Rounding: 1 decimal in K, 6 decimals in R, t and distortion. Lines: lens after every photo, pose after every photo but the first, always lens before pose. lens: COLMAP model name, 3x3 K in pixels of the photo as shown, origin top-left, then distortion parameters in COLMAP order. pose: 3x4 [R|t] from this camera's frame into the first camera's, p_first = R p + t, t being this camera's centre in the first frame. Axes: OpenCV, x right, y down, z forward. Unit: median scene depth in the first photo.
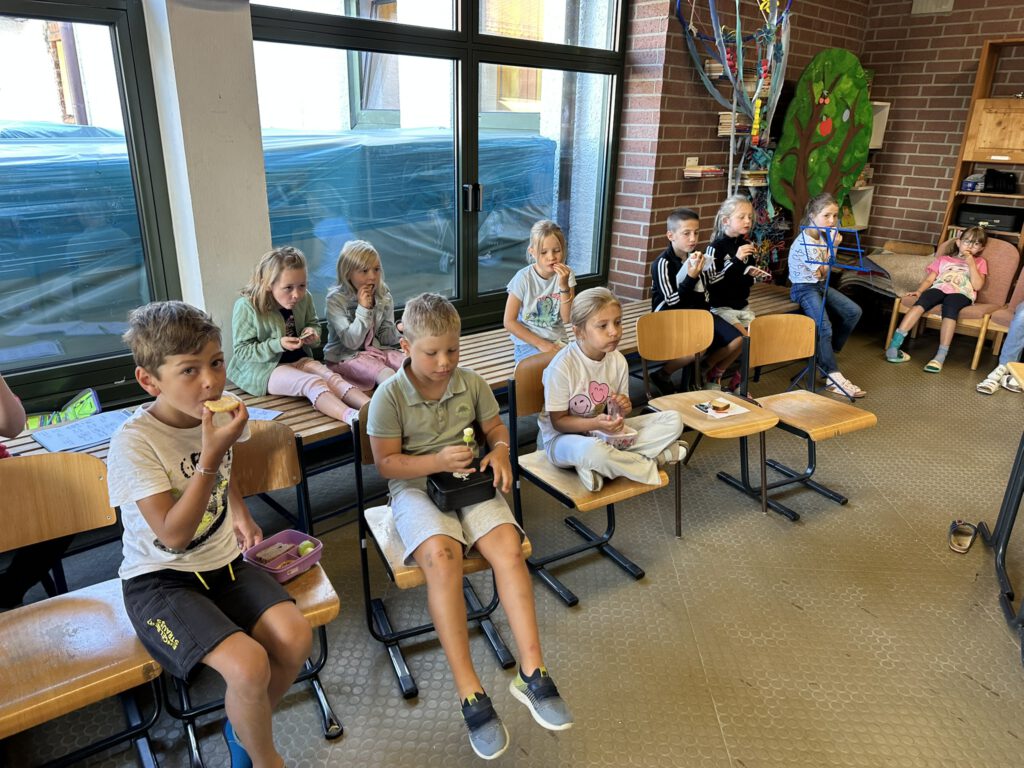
lens RADIAL K [[725.6, 0, 518.6], [0, 725.6, 384.9], [0, 0, 1]] dist [0.028312, -0.030459]
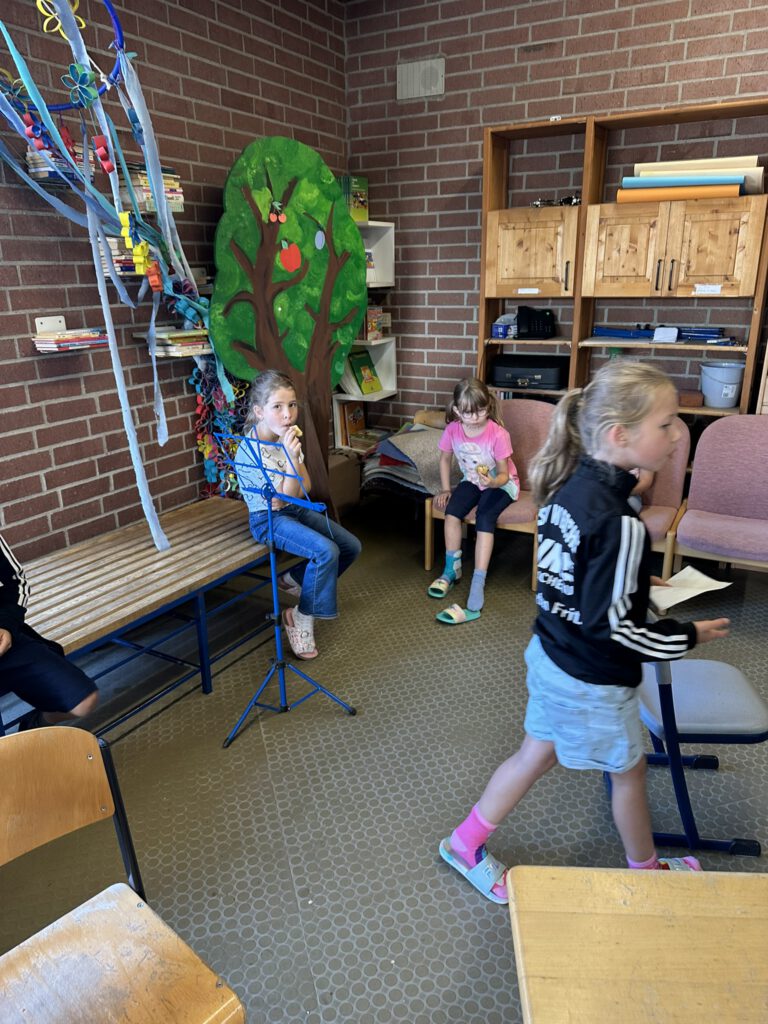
lens RADIAL K [[725.6, 0, 418.4], [0, 725.6, 524.9], [0, 0, 1]] dist [0.028312, -0.030459]
pose [[0.936016, -0.155135, 0.315924, 0.274751], [0.157603, 0.987340, 0.017890, -0.104277], [-0.314700, 0.033045, 0.948616, 0.333027]]
